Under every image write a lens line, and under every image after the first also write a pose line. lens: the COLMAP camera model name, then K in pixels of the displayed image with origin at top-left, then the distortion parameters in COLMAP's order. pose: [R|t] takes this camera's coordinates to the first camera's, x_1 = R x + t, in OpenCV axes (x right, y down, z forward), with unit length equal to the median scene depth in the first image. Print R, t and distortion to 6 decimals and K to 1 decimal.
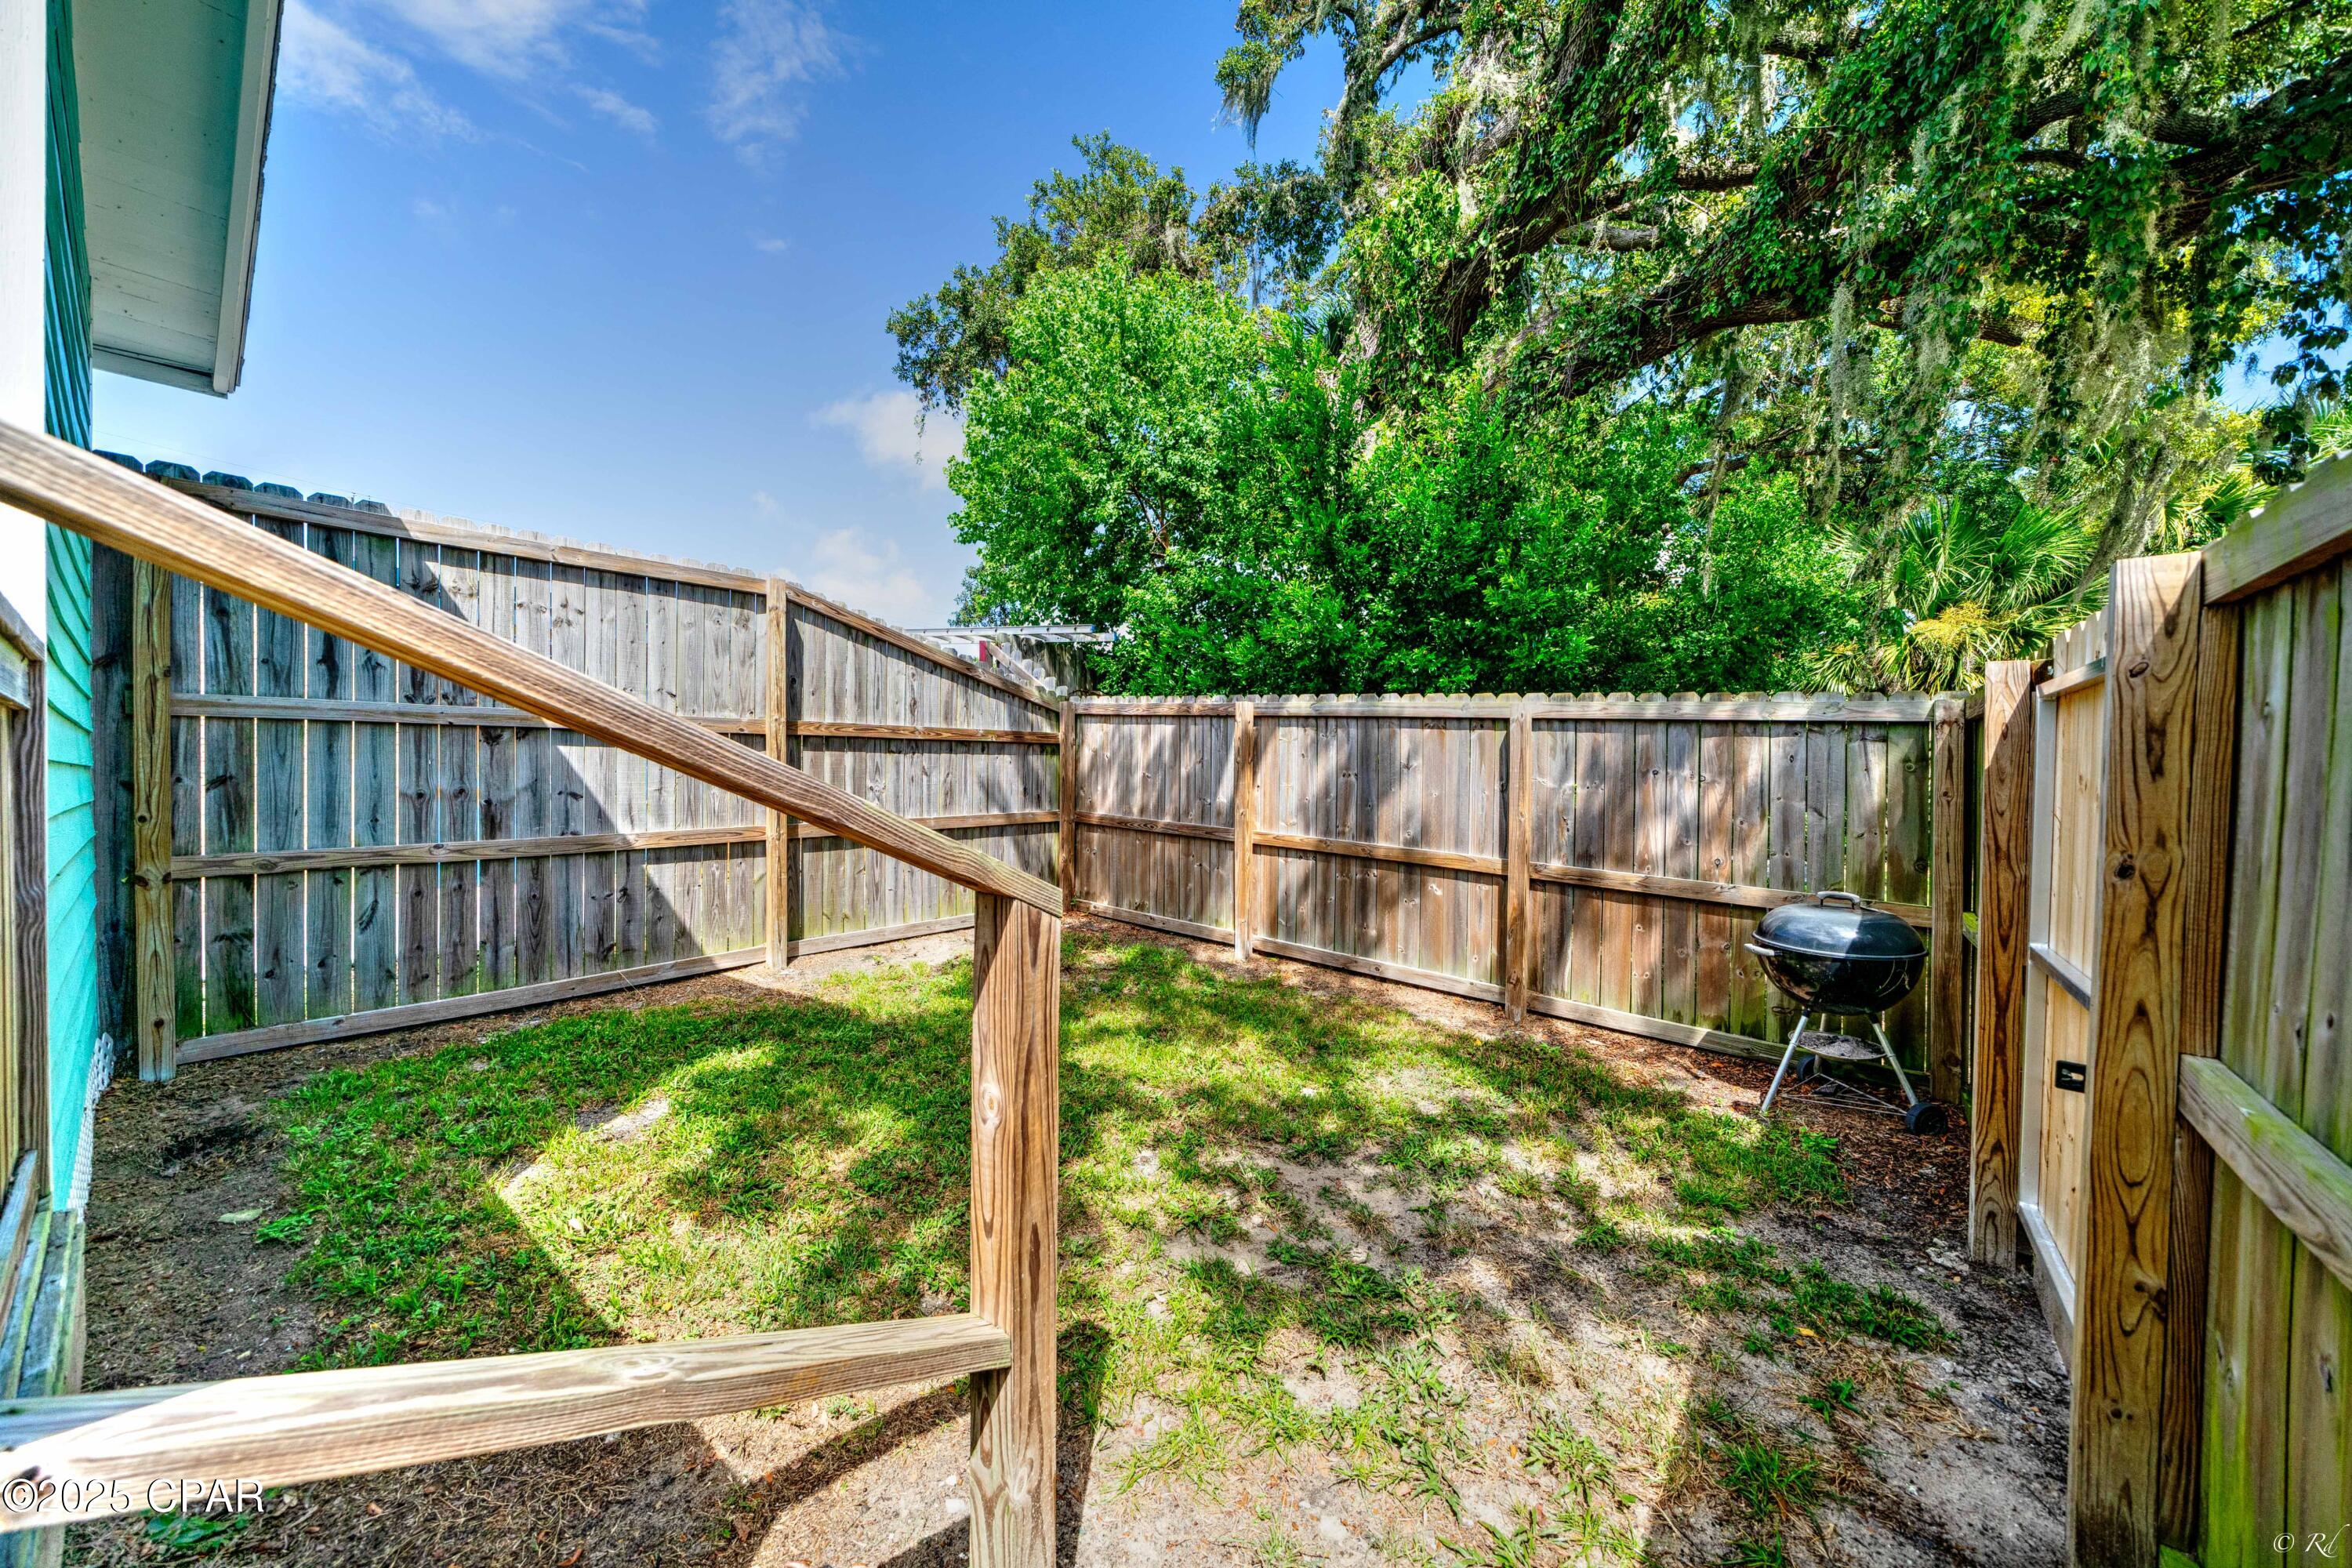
lens RADIAL K [[820.6, 0, 1170.9], [0, 820.6, 798.4], [0, 0, 1]] dist [-0.011255, -0.000073]
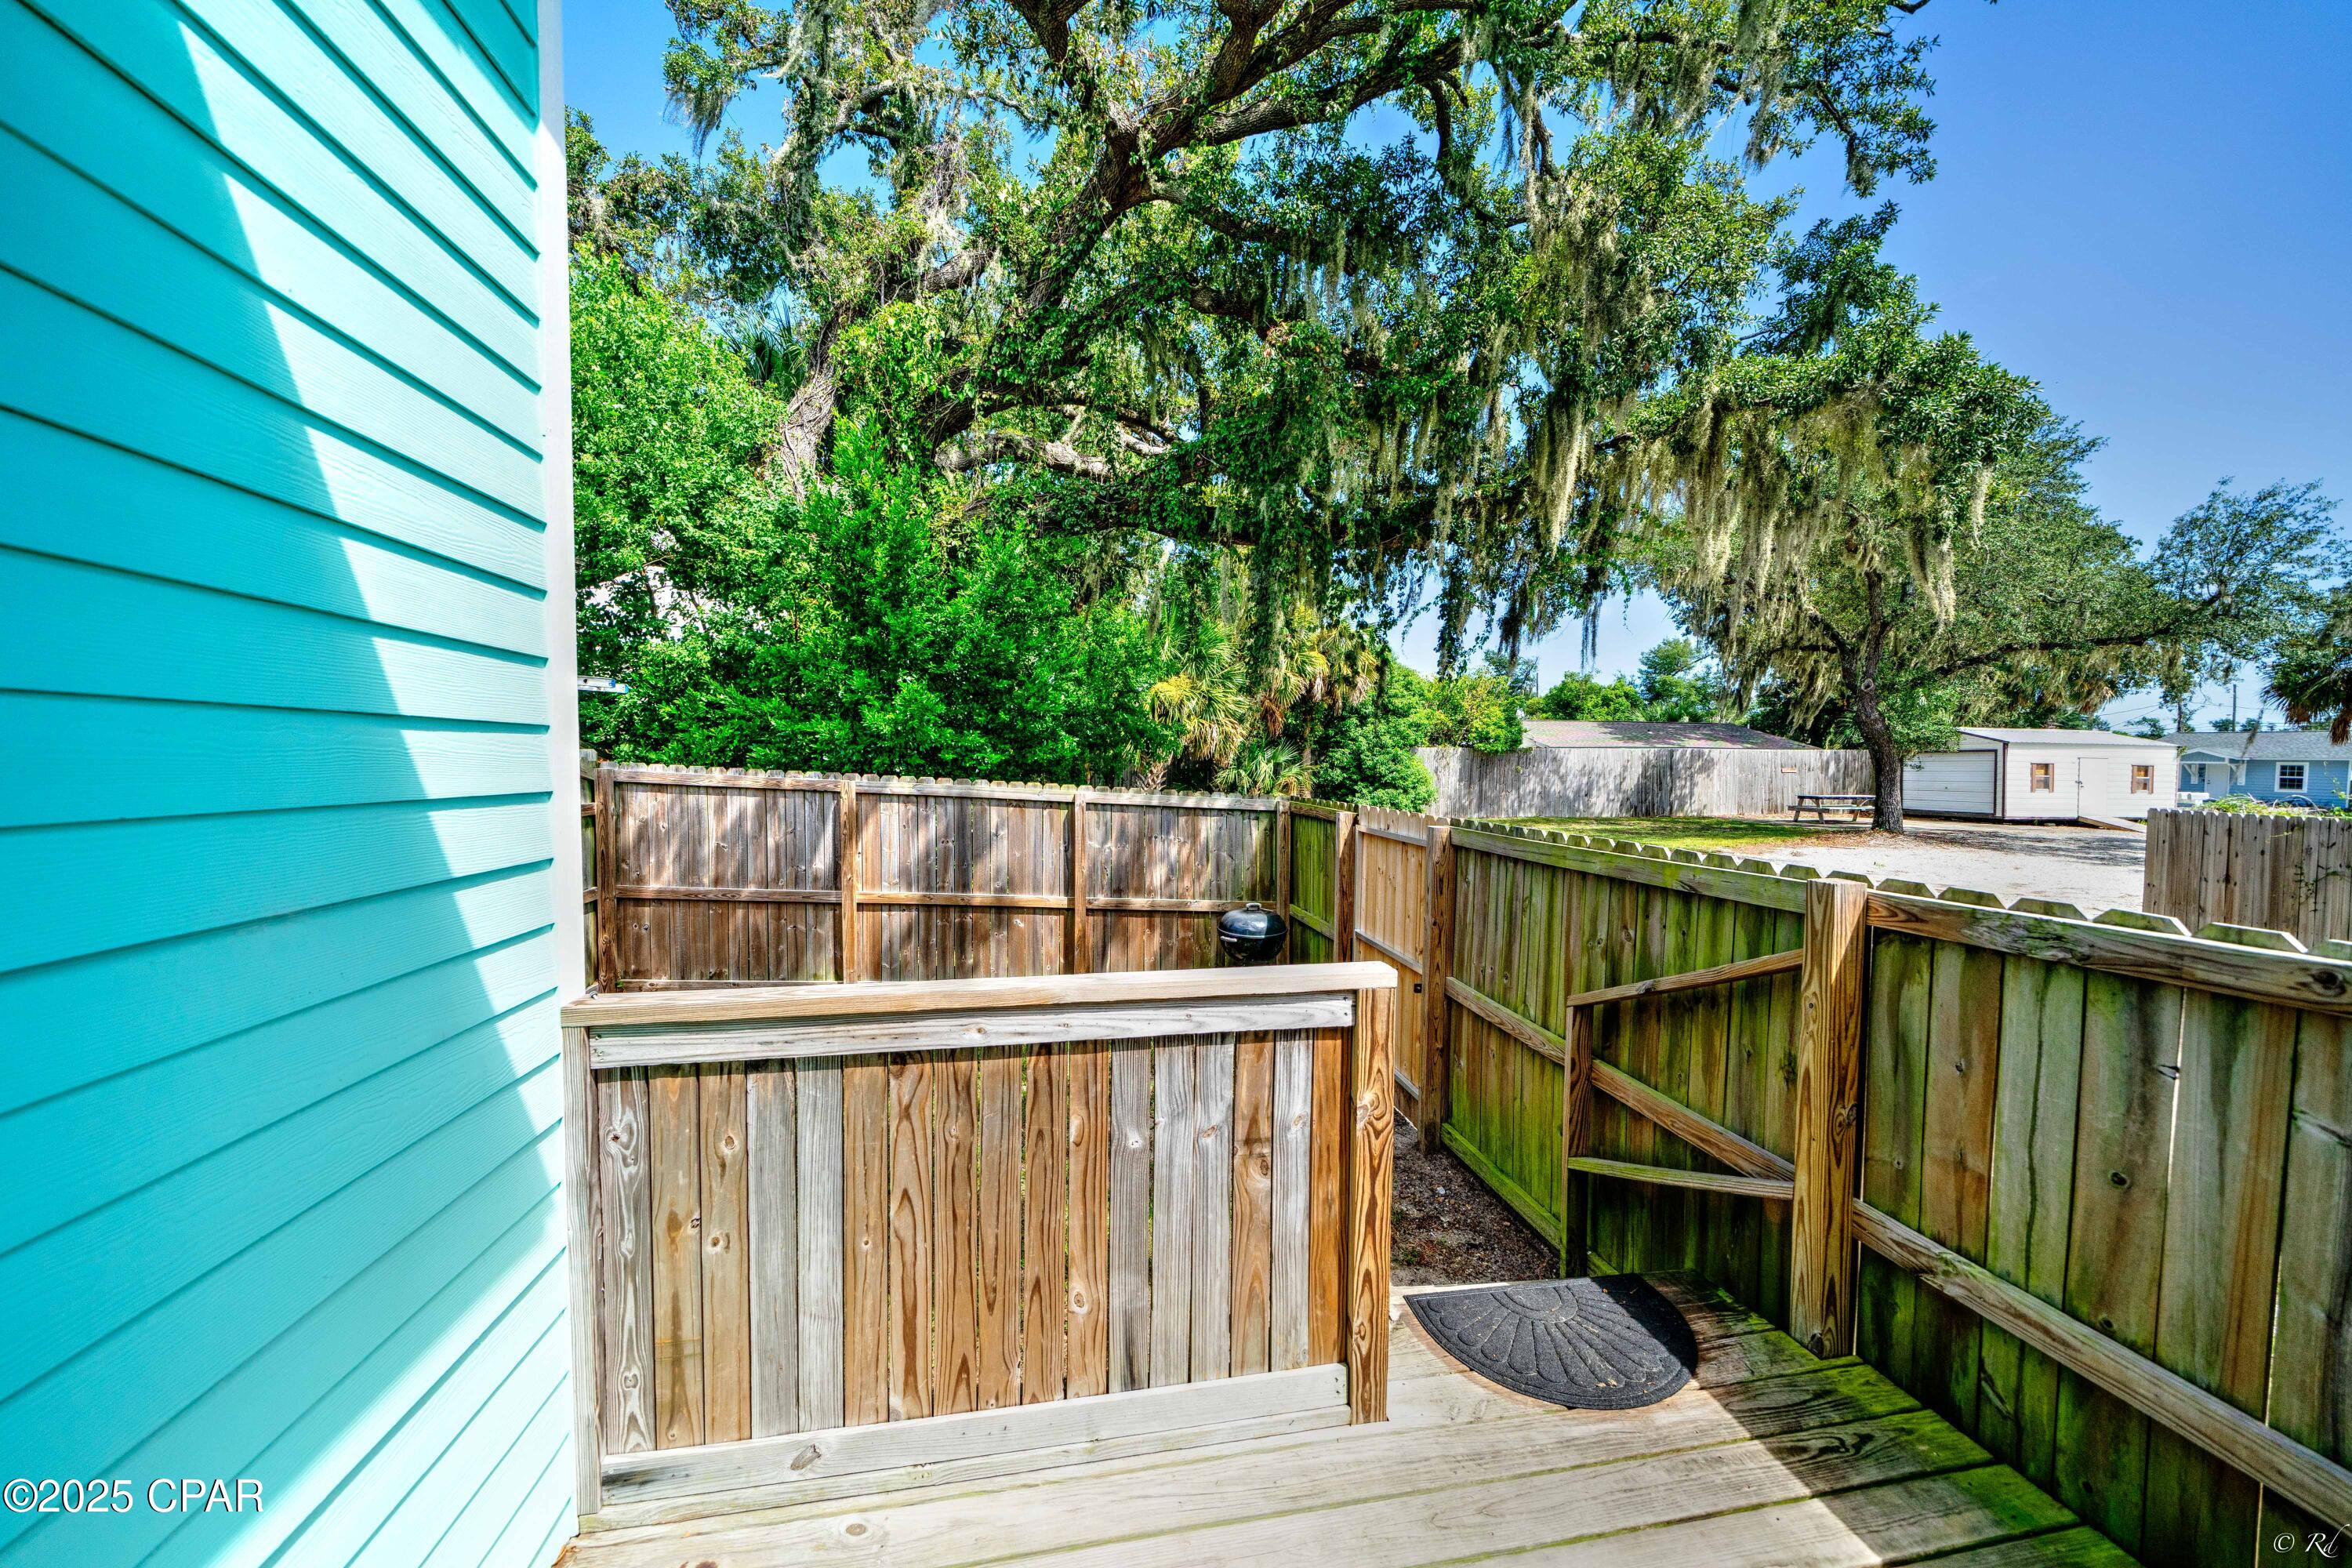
lens RADIAL K [[820.6, 0, 1170.9], [0, 820.6, 798.4], [0, 0, 1]] dist [-0.011255, -0.000073]
pose [[0.656843, -0.046134, 0.752615, -0.522647], [0.016443, 0.998766, 0.046872, -0.154843], [-0.753848, -0.018412, 0.656790, -0.093201]]
